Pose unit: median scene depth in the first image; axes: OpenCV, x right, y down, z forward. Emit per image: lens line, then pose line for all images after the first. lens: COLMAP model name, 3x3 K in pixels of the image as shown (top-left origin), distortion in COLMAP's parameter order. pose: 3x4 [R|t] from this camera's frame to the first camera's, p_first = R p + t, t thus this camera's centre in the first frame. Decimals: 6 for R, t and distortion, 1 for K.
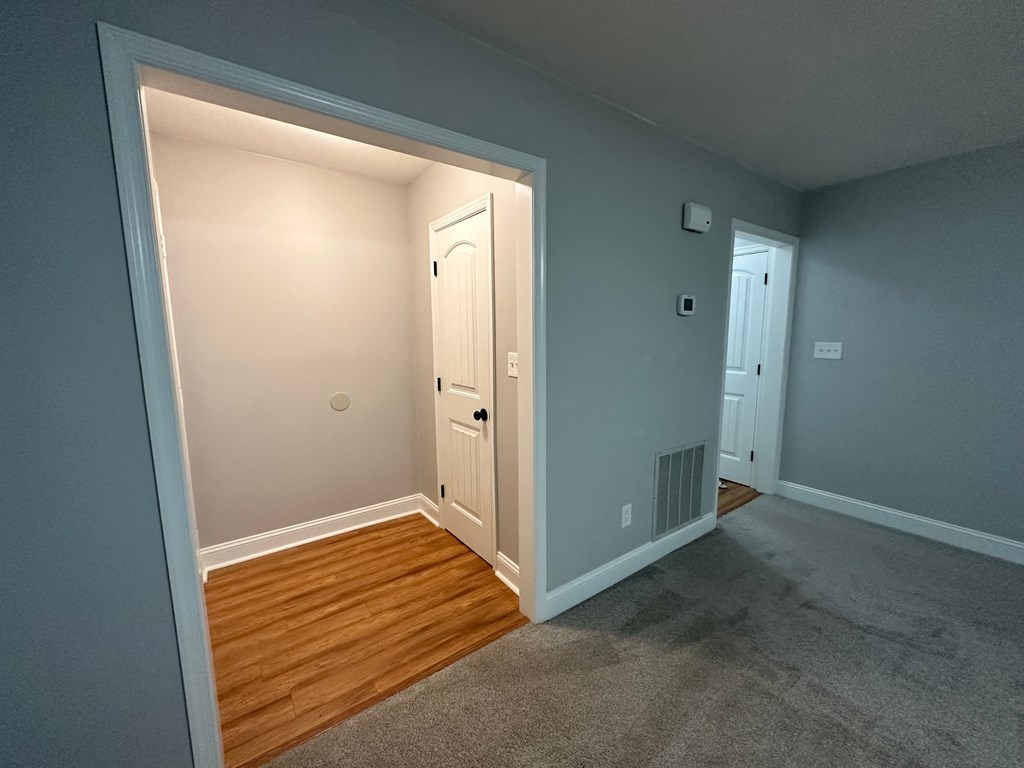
lens RADIAL K [[409.2, 0, 516.6], [0, 409.2, 383.0], [0, 0, 1]] dist [-0.000192, -0.001010]
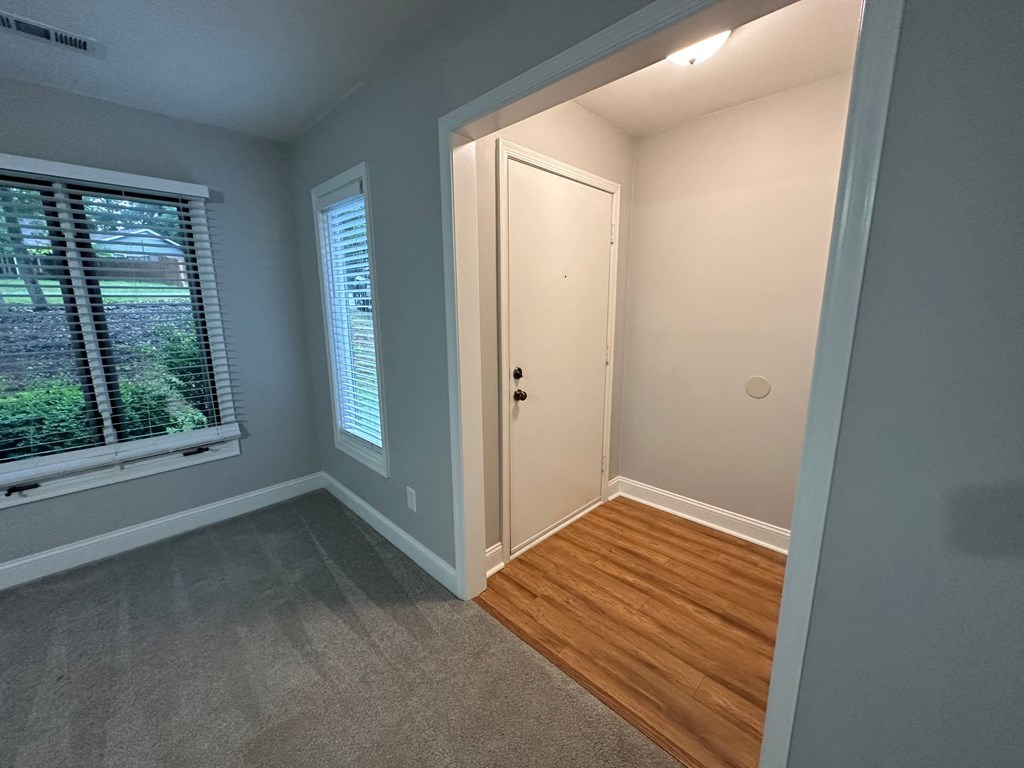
lens RADIAL K [[409.2, 0, 508.6], [0, 409.2, 381.9], [0, 0, 1]] dist [-0.000192, -0.001010]
pose [[0.150951, 0.194300, -0.969258, 0.401684], [-0.120995, 0.976753, 0.176959, -0.069273], [0.981109, 0.090563, 0.170951, 0.495846]]
